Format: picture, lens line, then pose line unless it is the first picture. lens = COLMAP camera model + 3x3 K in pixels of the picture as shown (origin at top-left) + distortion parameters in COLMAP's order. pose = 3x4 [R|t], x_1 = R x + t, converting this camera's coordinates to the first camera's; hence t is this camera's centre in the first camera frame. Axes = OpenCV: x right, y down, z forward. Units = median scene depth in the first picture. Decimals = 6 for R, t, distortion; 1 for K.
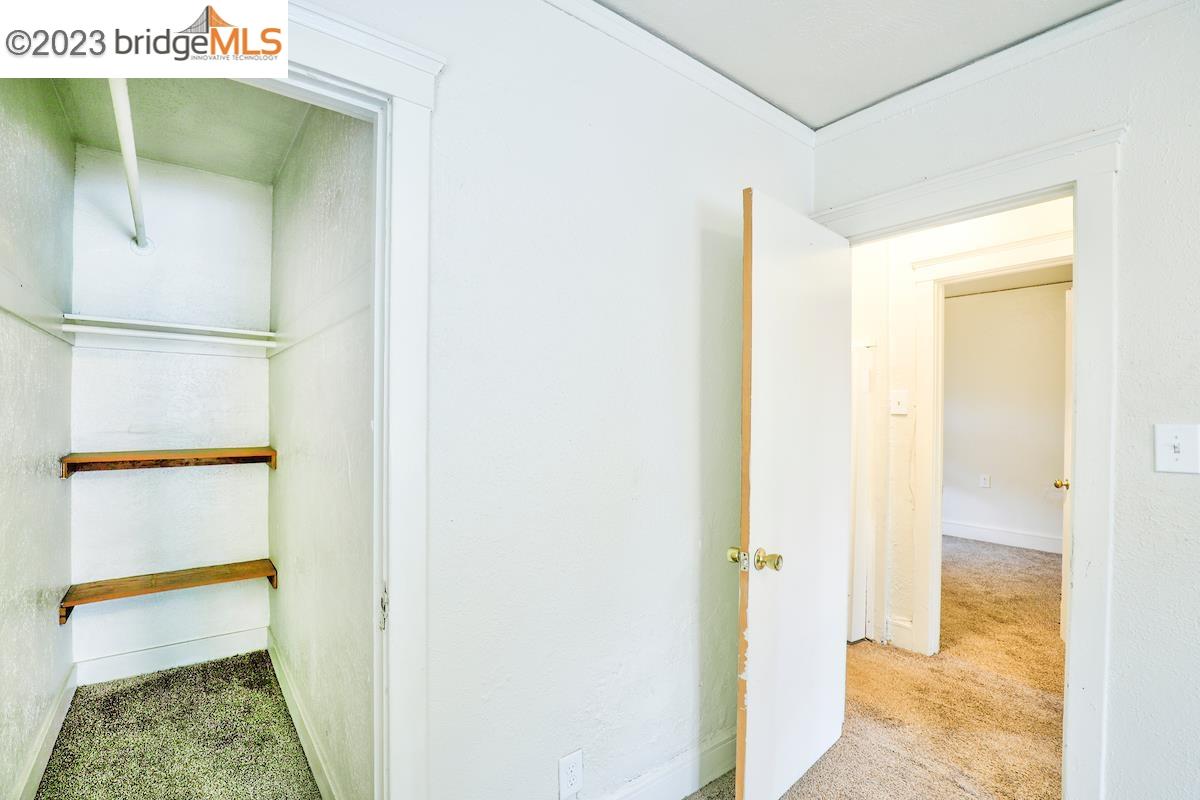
lens RADIAL K [[551.1, 0, 599.3], [0, 551.1, 405.7], [0, 0, 1]] dist [-0.040253, 0.009172]
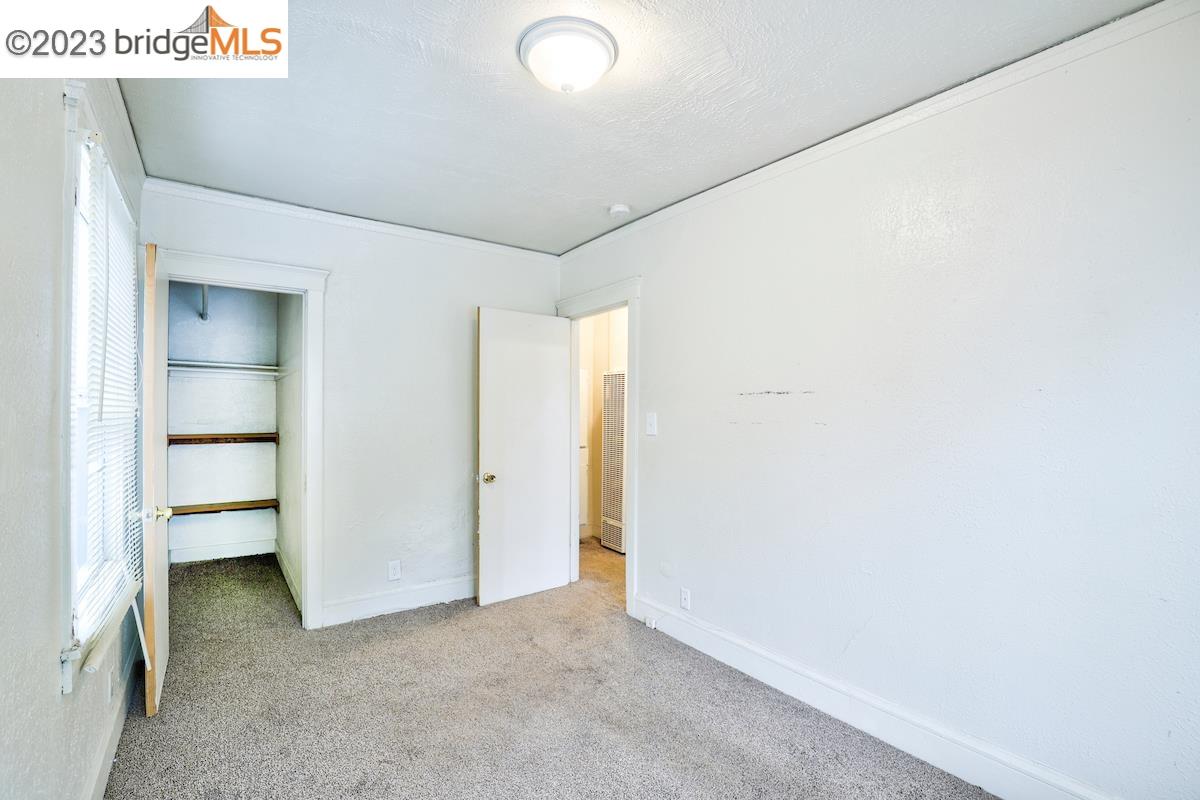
lens RADIAL K [[551.1, 0, 599.3], [0, 551.1, 405.7], [0, 0, 1]] dist [-0.040253, 0.009172]
pose [[0.998984, -0.004924, -0.044792, 0.556120], [0.004508, 0.999946, -0.009392, 0.012789], [0.044836, 0.009180, 0.998952, -0.761268]]
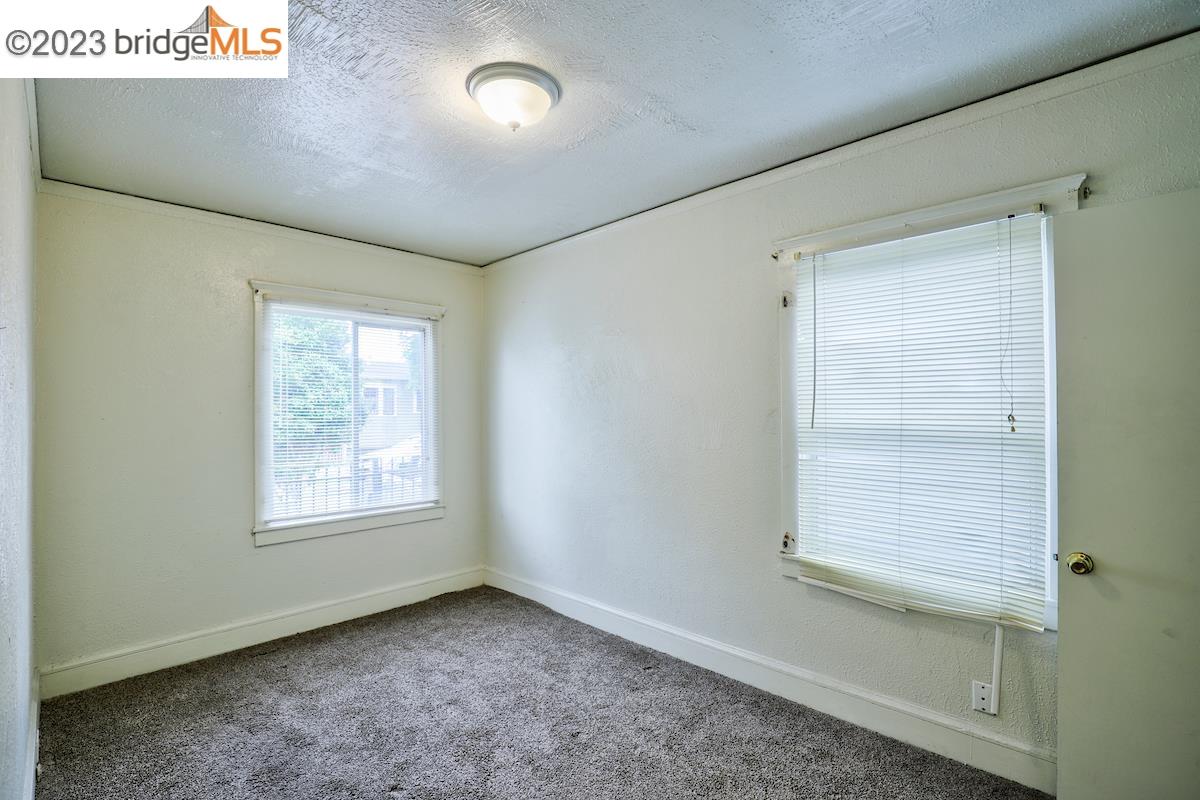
lens RADIAL K [[551.1, 0, 599.3], [0, 551.1, 405.7], [0, 0, 1]] dist [-0.040253, 0.009172]
pose [[-0.991778, -0.002169, -0.127955, 0.463668], [-0.001259, 0.999973, -0.007199, -0.012390], [0.127967, -0.006979, -0.991754, 0.720420]]
